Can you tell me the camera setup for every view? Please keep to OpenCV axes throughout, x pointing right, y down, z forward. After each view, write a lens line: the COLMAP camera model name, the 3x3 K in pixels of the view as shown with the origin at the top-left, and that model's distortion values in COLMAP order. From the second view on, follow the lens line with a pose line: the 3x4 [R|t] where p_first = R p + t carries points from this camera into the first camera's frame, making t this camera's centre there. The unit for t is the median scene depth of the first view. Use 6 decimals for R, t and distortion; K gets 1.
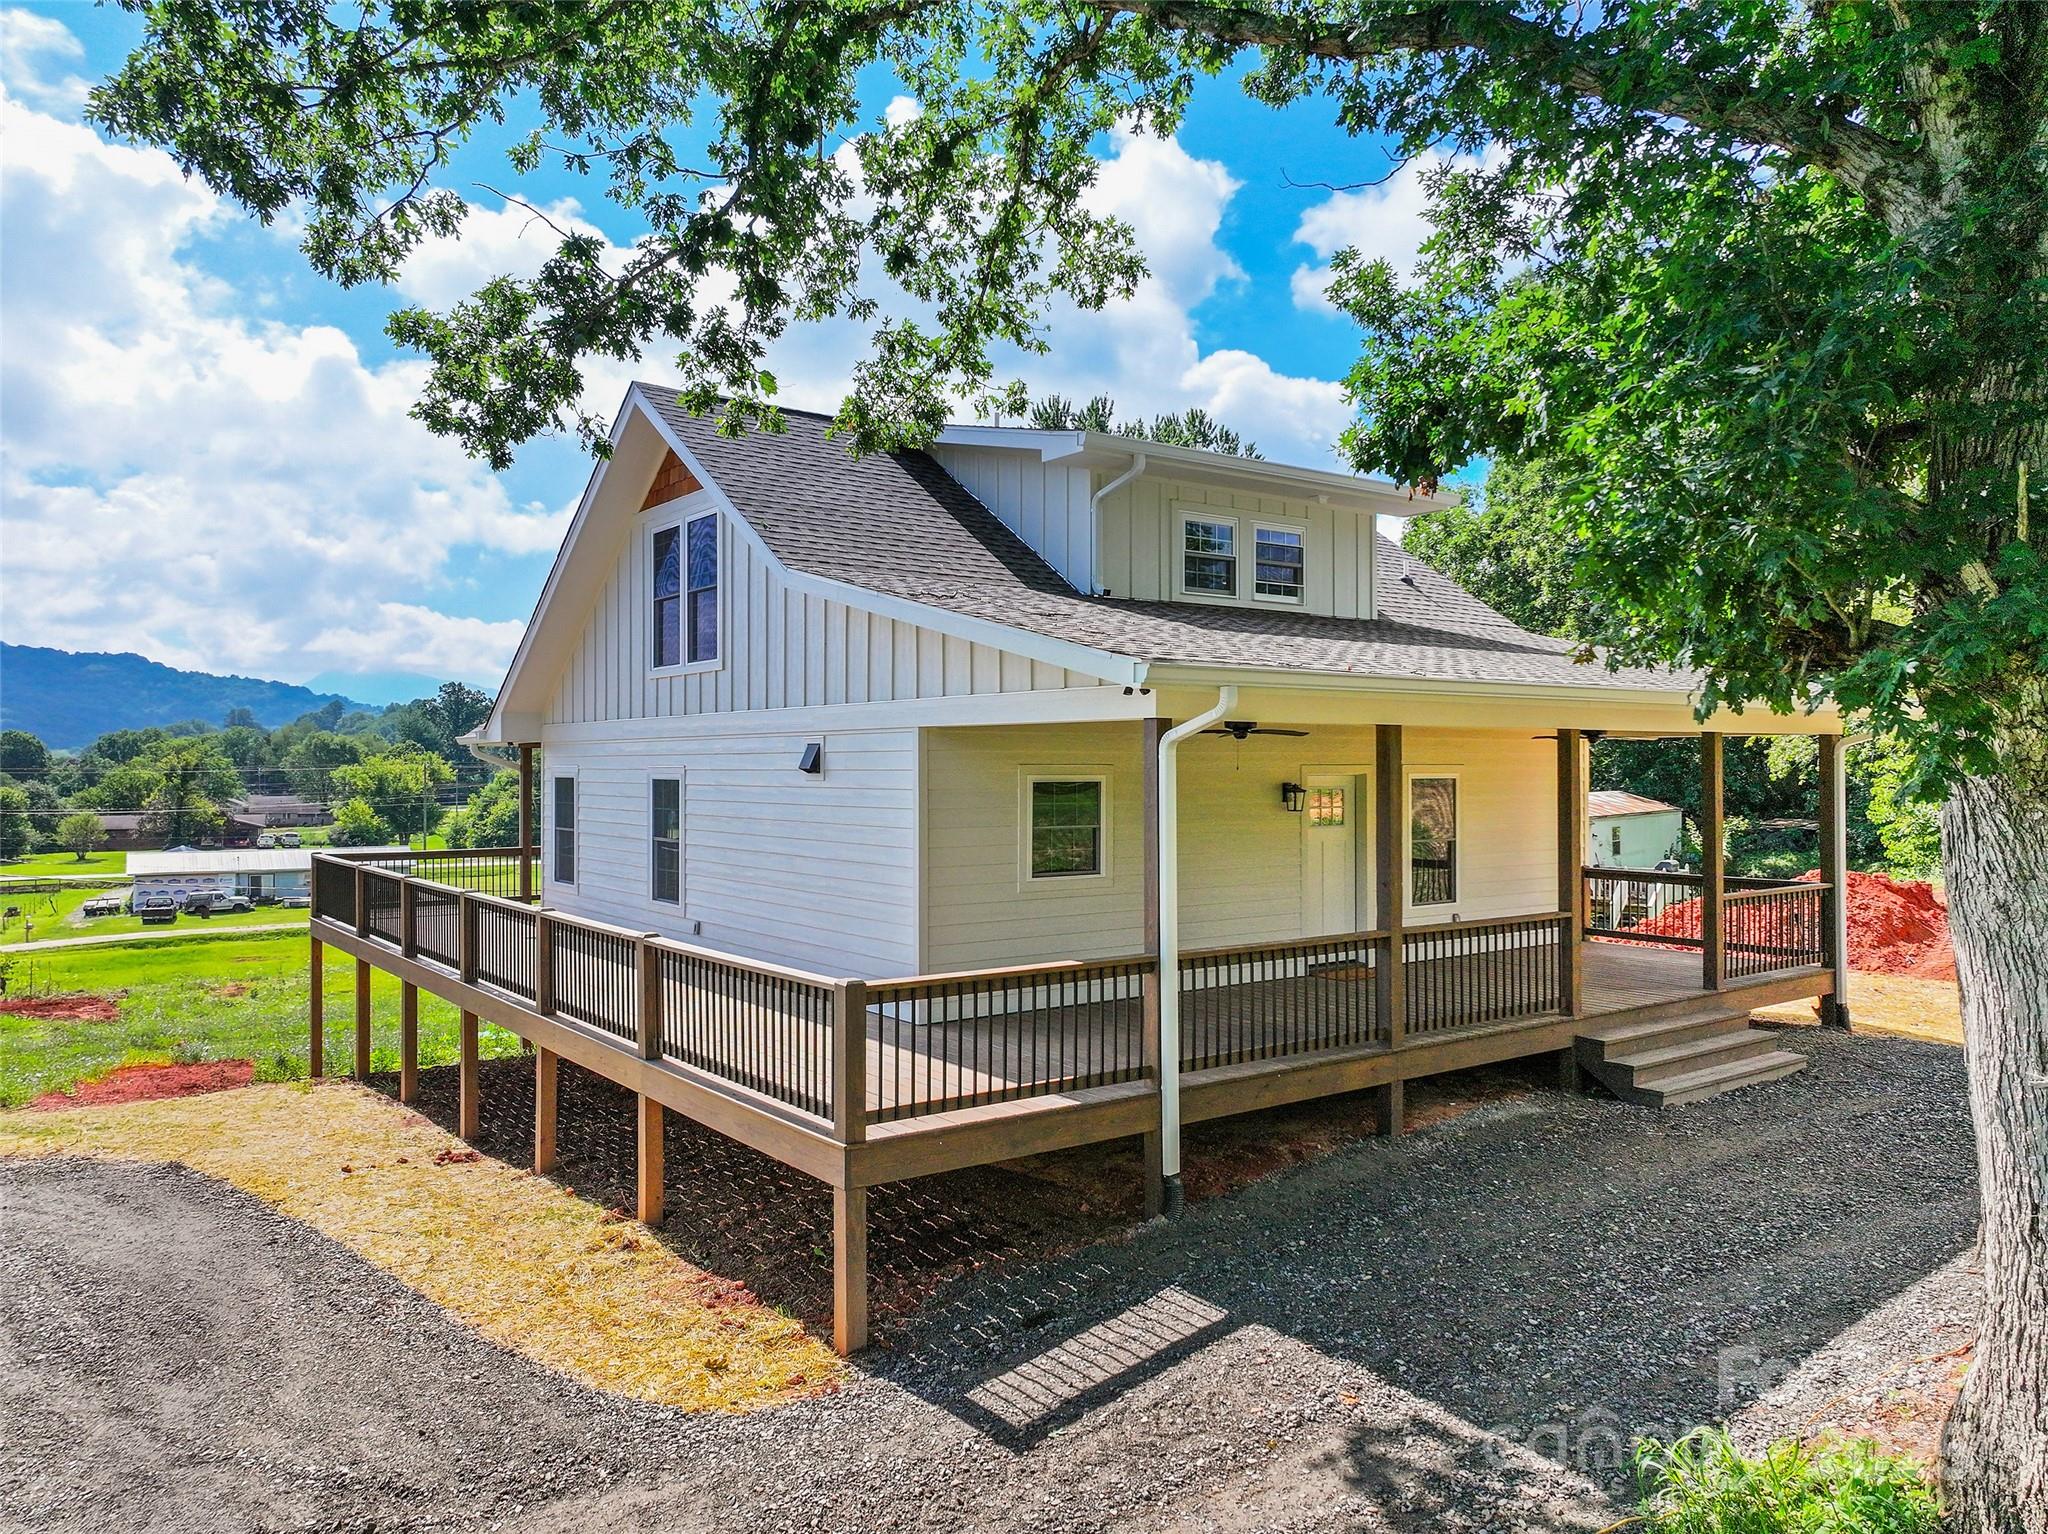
lens RADIAL K [[1458.0, 0, 1096.2], [0, 1458.0, 765.1], [0, 0, 1]] dist [0.035283, -0.000159]
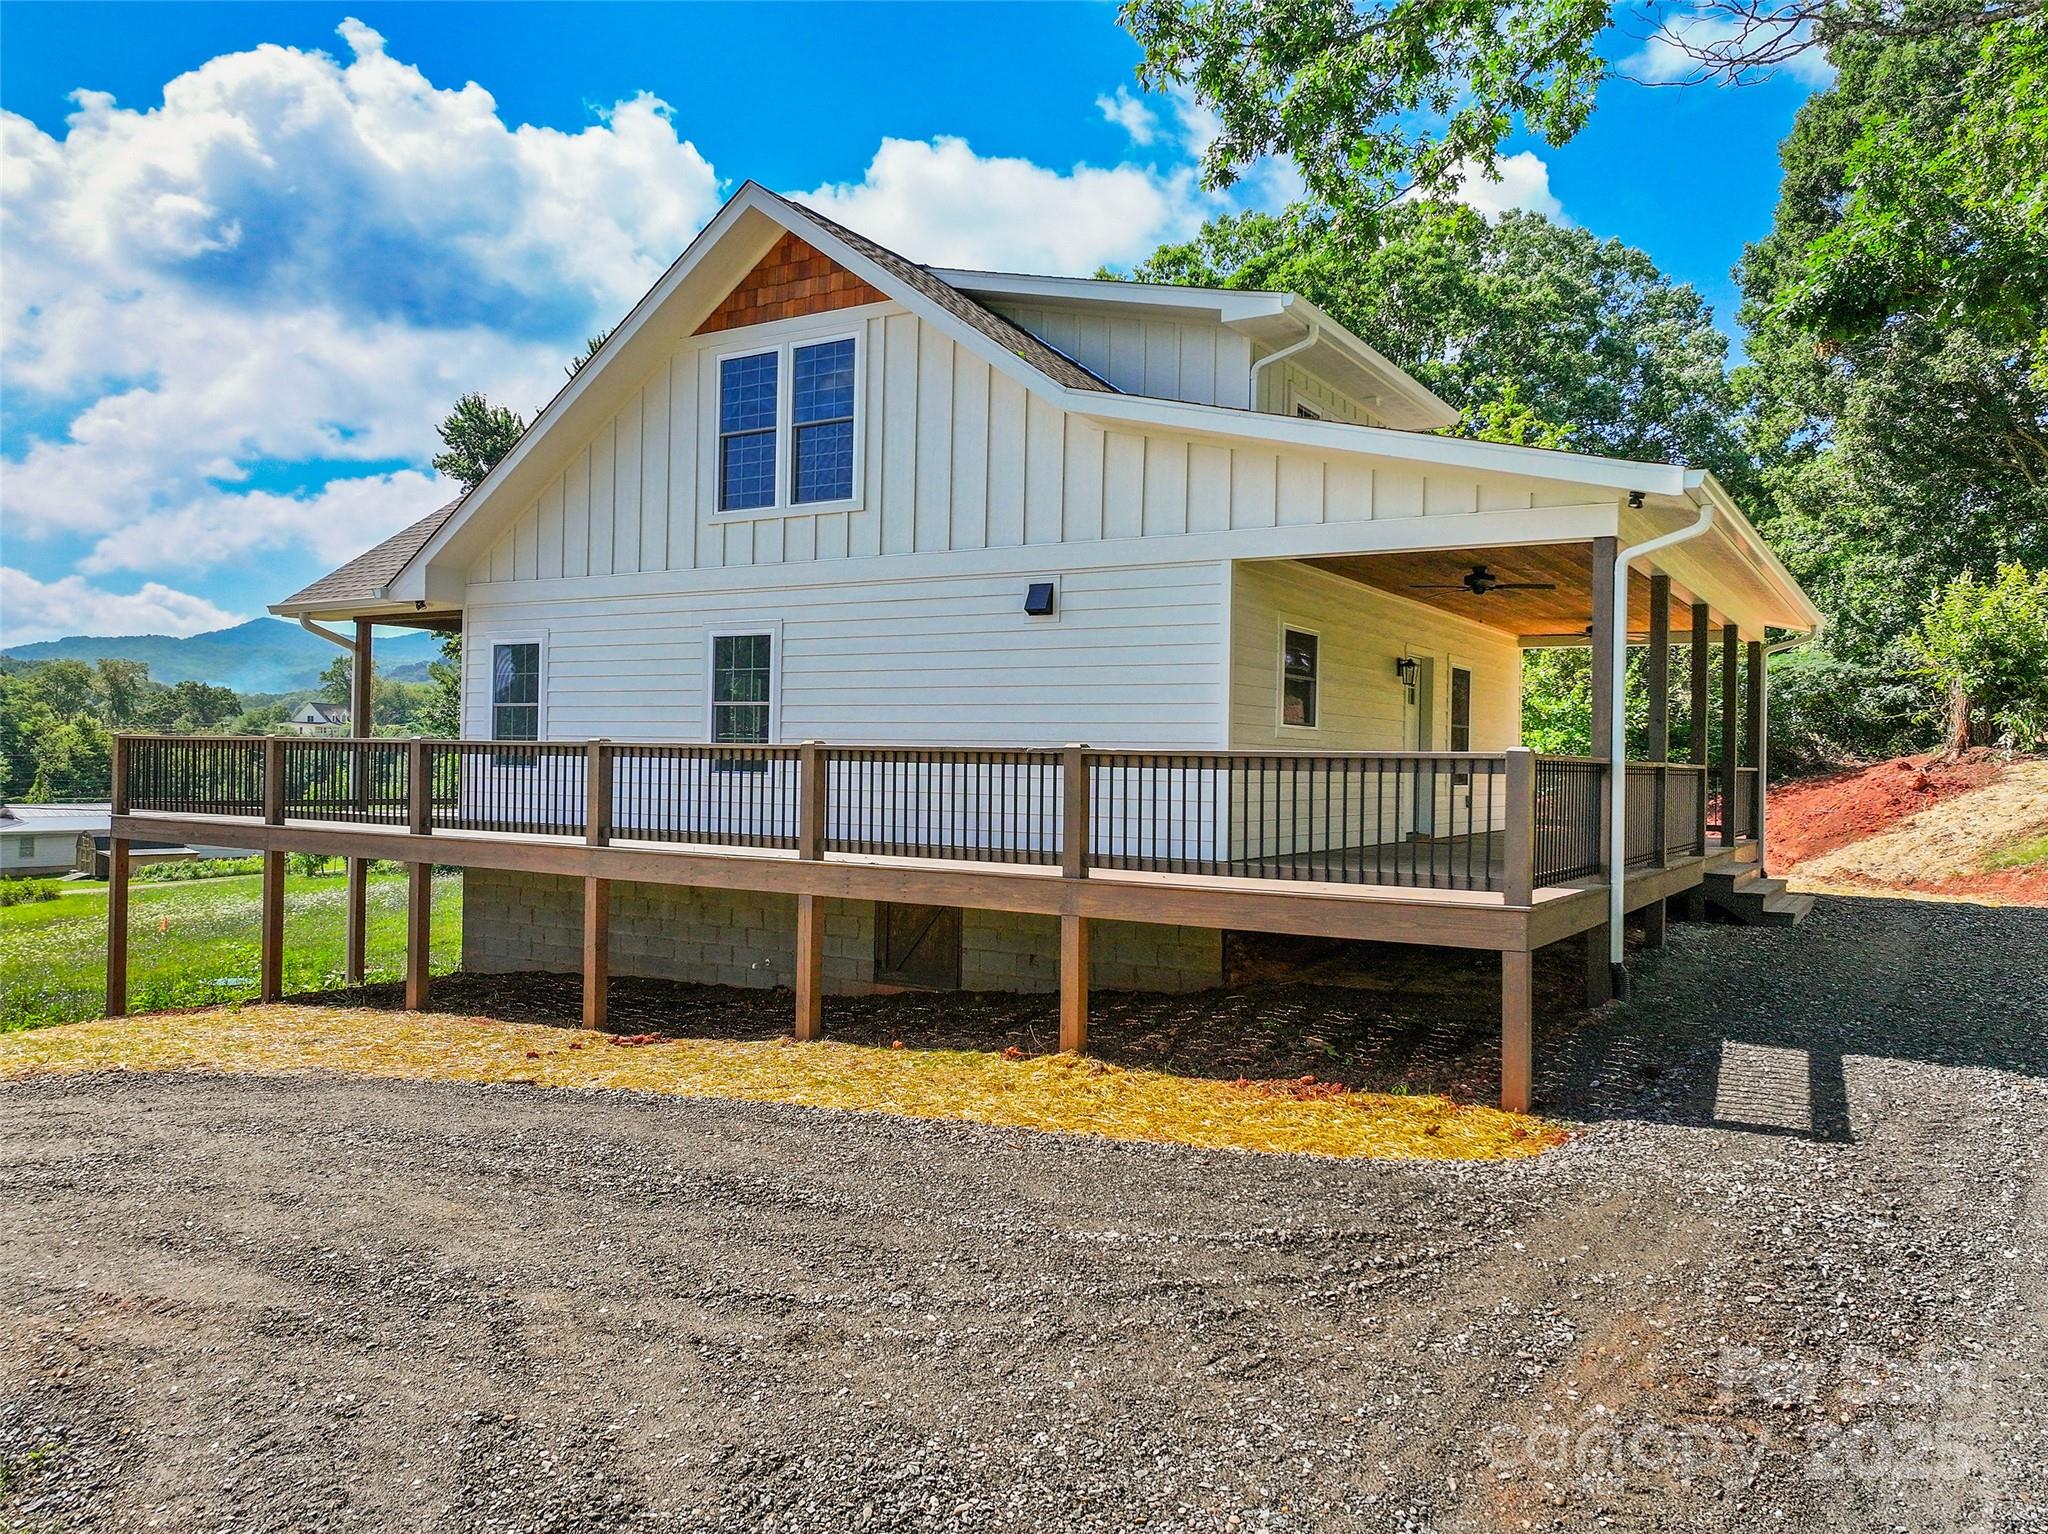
lens RADIAL K [[1458.0, 0, 1096.2], [0, 1458.0, 765.1], [0, 0, 1]] dist [0.035283, -0.000159]
pose [[0.924398, 0.014887, 0.381138, -0.488579], [-0.013135, 0.999888, -0.007199, 0.103126], [-0.381203, 0.001649, 0.924490, 0.111051]]
